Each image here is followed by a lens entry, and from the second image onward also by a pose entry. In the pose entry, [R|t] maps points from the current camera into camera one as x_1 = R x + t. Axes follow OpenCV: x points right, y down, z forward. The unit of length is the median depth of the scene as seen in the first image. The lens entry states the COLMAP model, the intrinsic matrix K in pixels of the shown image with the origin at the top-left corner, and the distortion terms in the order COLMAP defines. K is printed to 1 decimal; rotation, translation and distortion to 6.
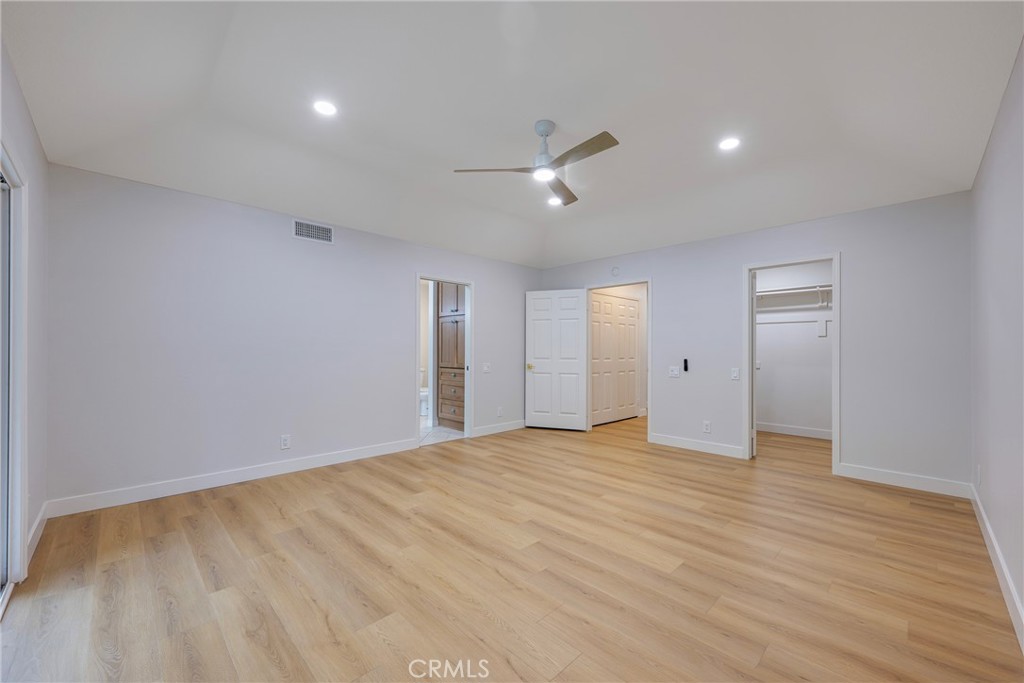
lens RADIAL K [[404.0, 0, 511.5], [0, 404.0, 346.1], [0, 0, 1]] dist [0.001191, 0.000036]
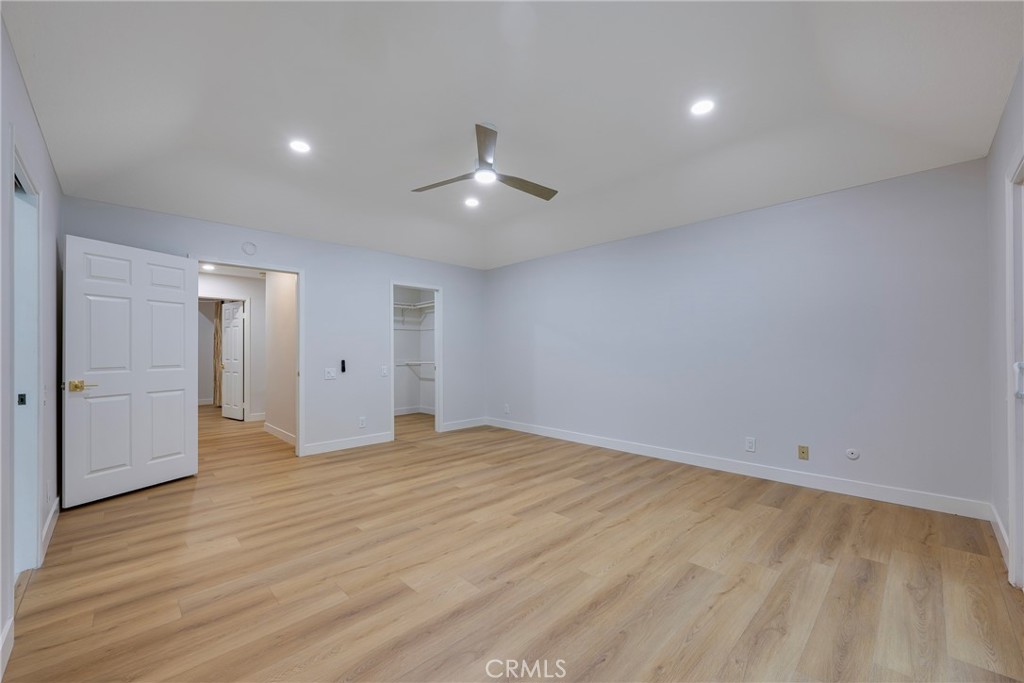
lens RADIAL K [[404.0, 0, 511.3], [0, 404.0, 347.2], [0, 0, 1]] dist [0.001191, 0.000036]
pose [[-0.000316, 0.006398, 0.999979, -0.921763], [-0.004940, 0.999967, -0.006400, 0.006677], [-0.999988, -0.004942, -0.000285, 0.933517]]
